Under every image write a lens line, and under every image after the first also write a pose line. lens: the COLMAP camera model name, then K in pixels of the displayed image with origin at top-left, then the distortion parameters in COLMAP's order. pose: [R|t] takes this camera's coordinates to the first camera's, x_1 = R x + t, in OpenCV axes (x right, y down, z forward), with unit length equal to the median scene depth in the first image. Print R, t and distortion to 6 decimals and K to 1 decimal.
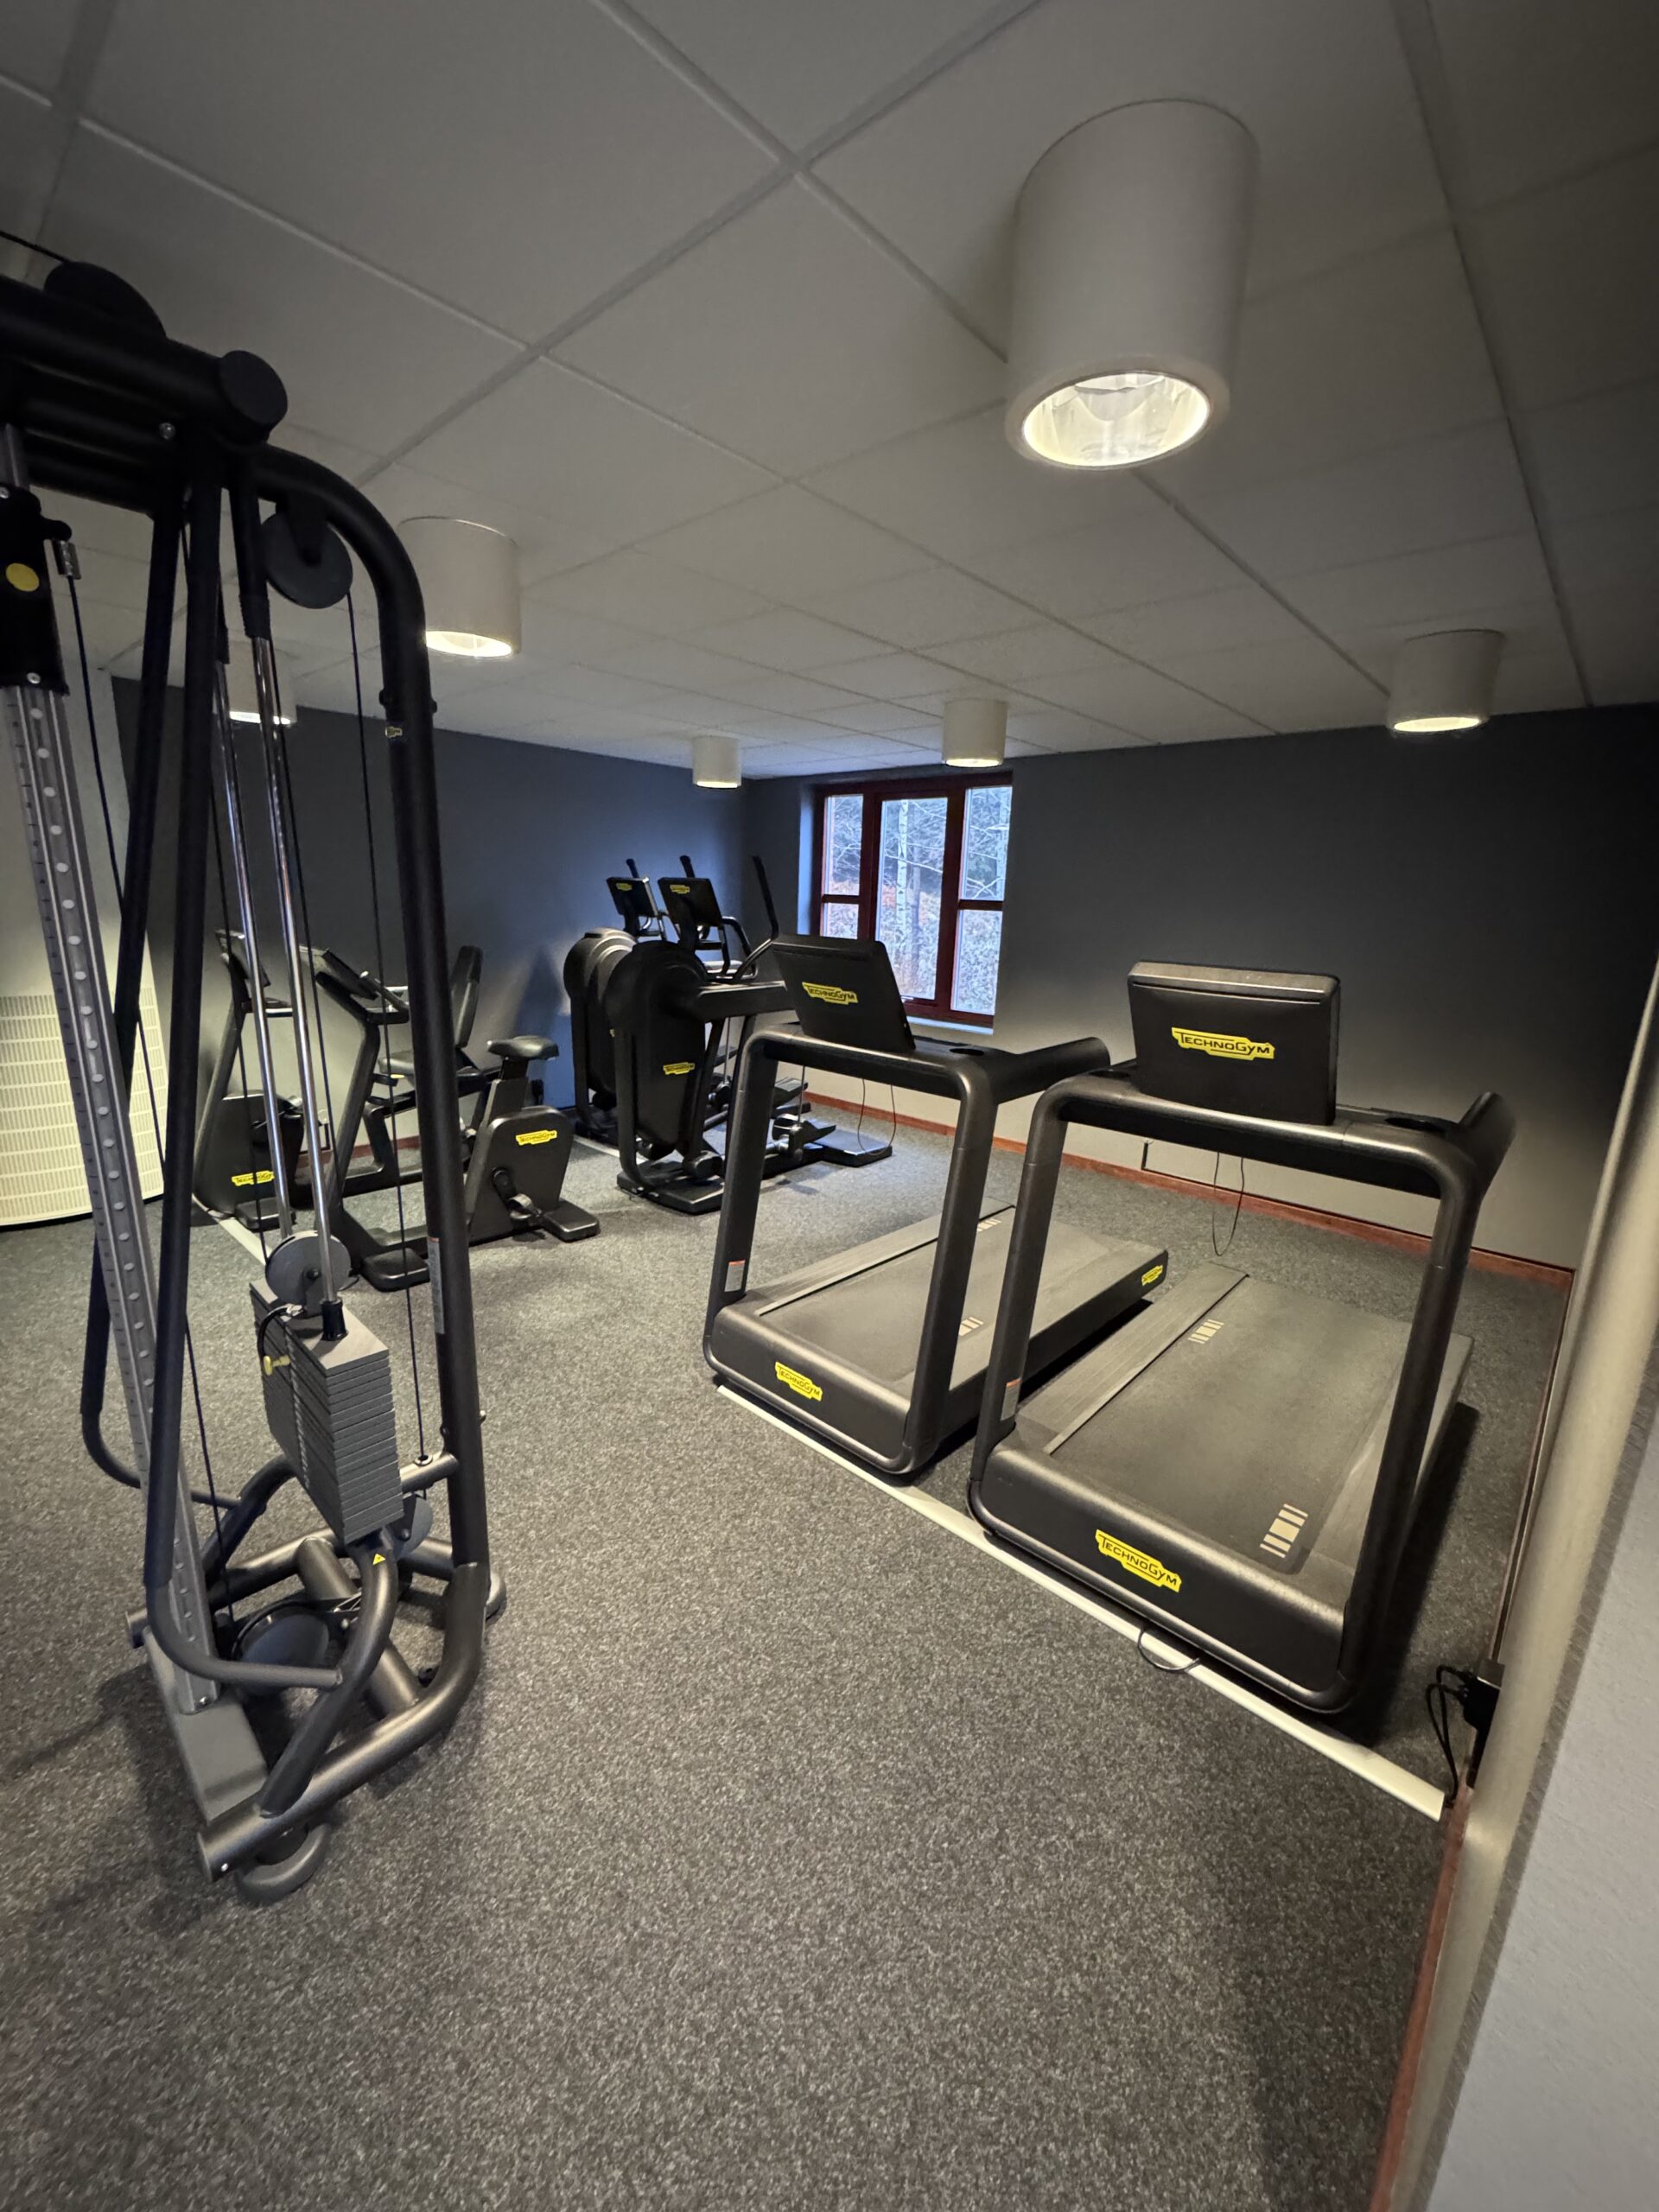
lens RADIAL K [[881.2, 0, 829.5], [0, 881.2, 1106.0], [0, 0, 1]] dist [-0.000695, 0.000043]
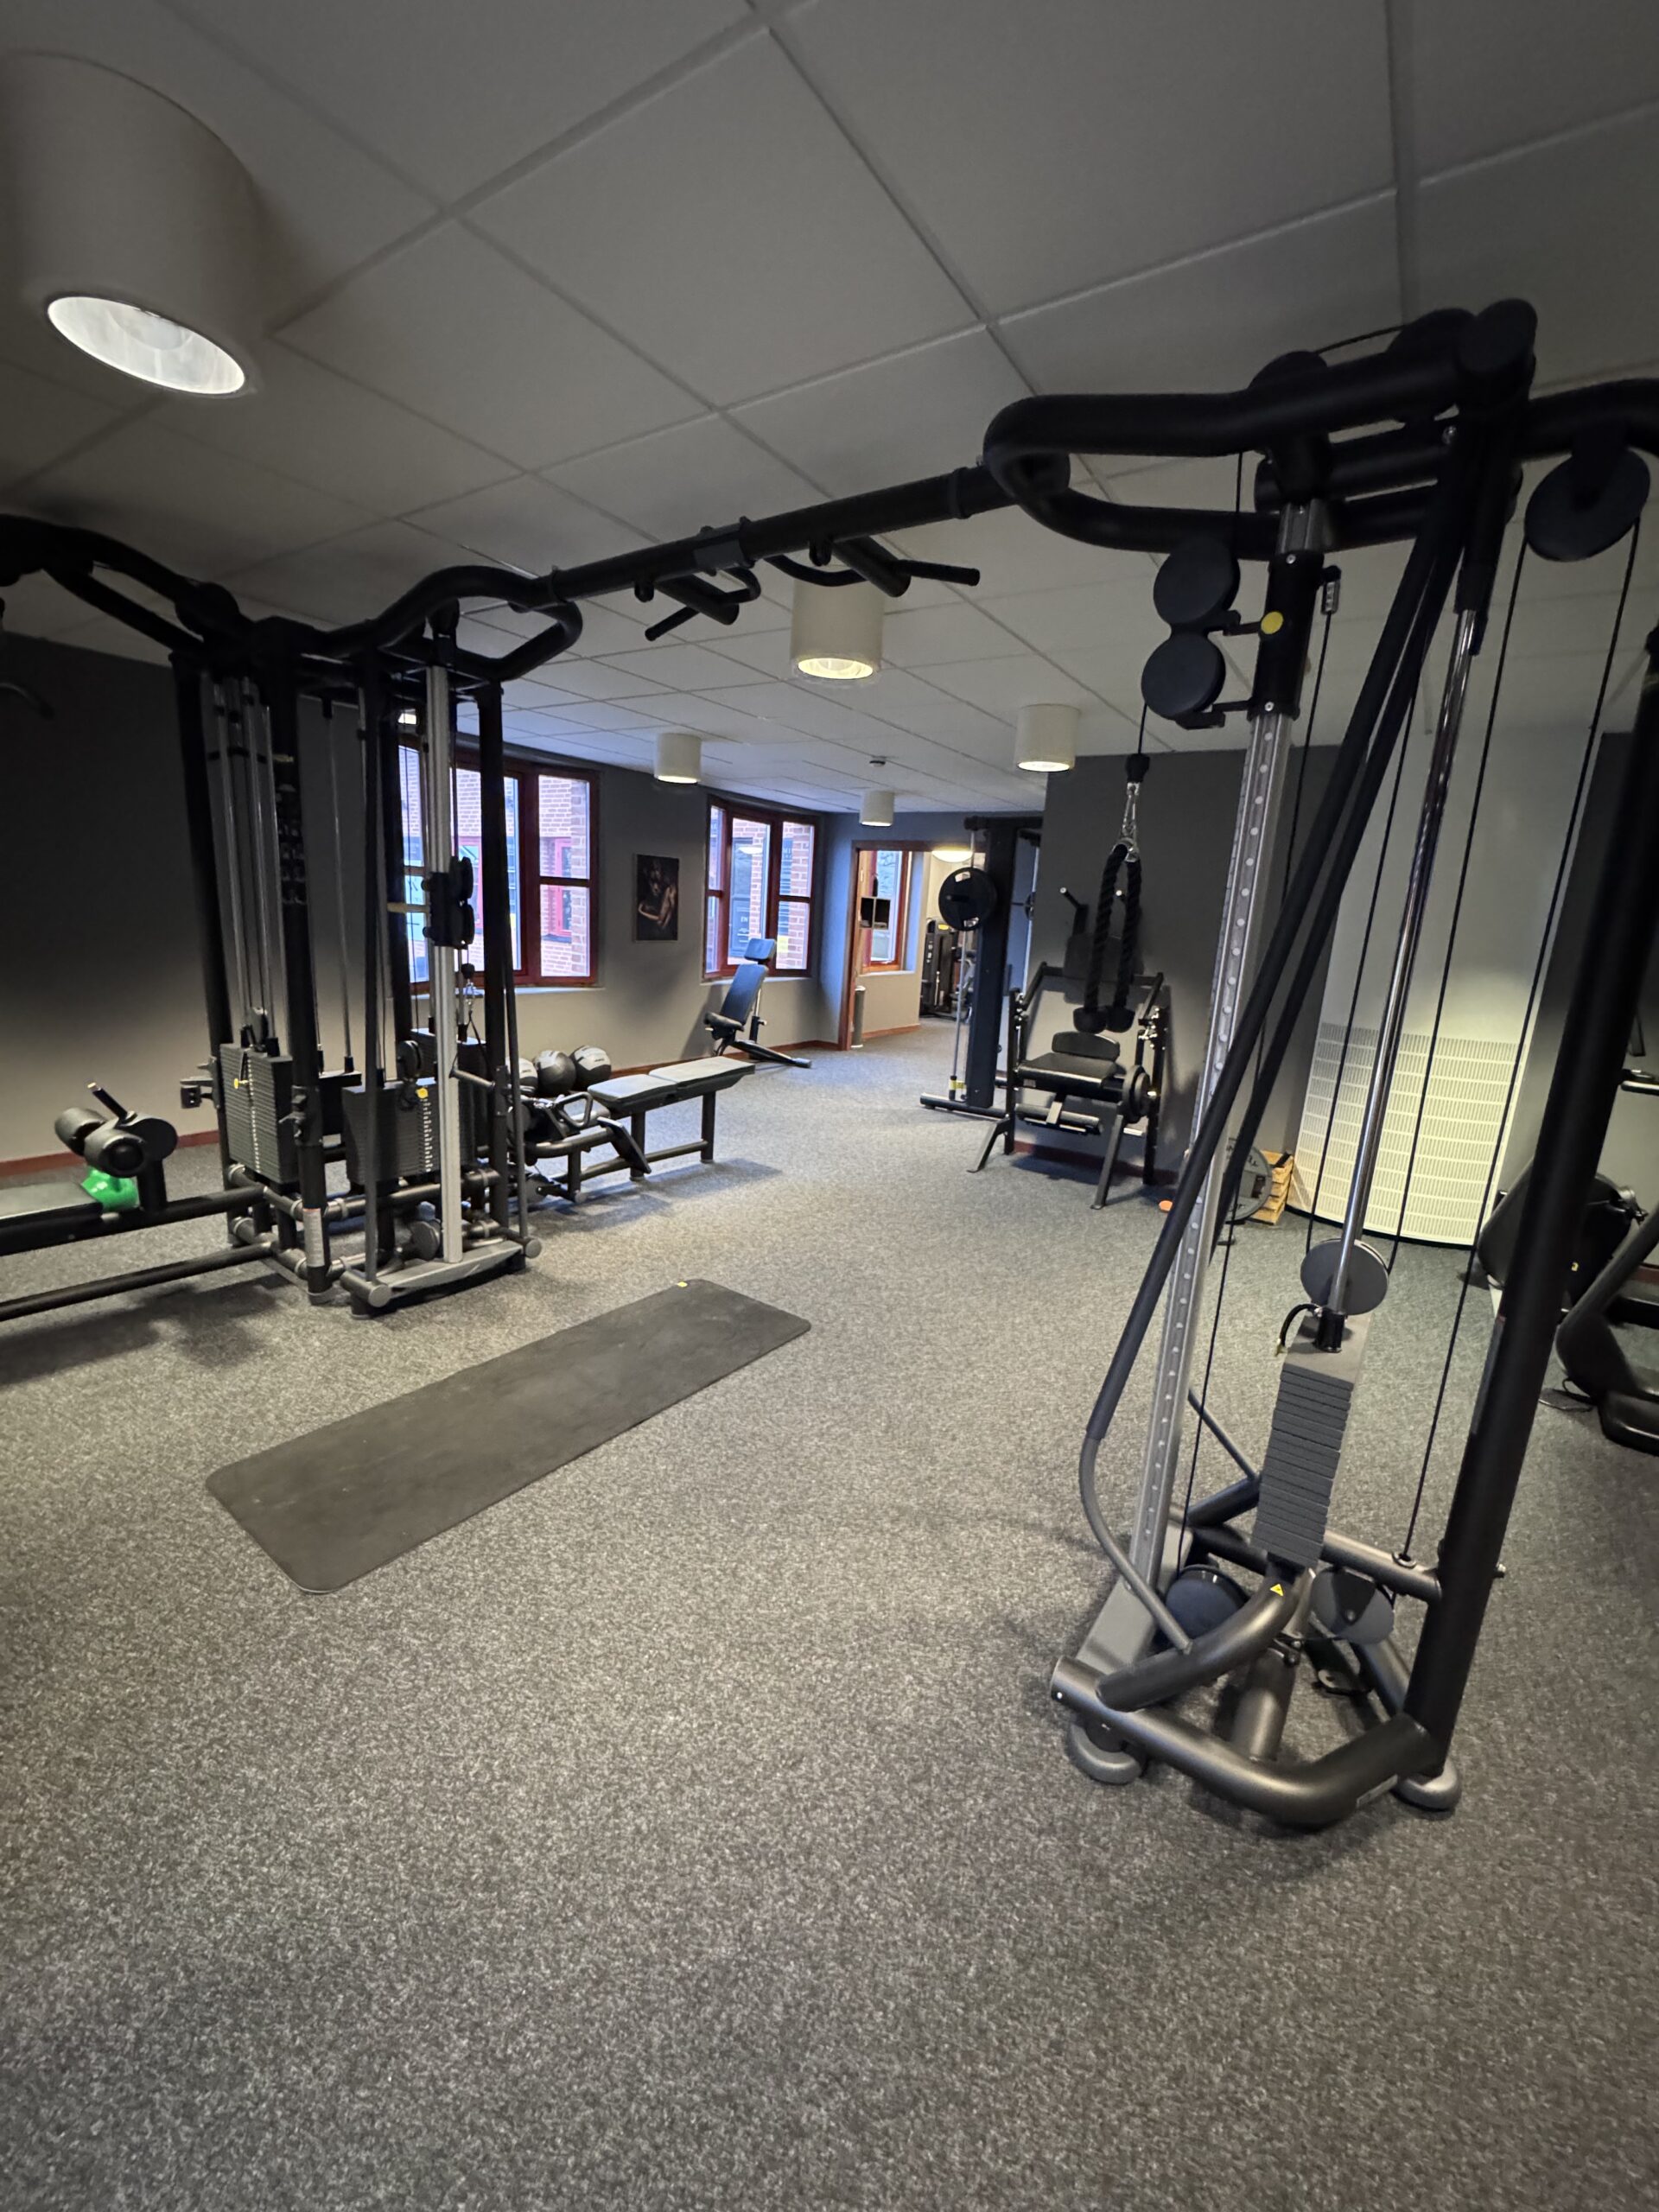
lens RADIAL K [[881.2, 0, 829.5], [0, 881.2, 1106.0], [0, 0, 1]] dist [-0.000695, 0.000043]
pose [[0.148524, 0.193249, -0.969843, 0.212815], [-0.285108, 0.947445, 0.145124, 0.026822], [0.946918, 0.254956, 0.195815, 0.226330]]
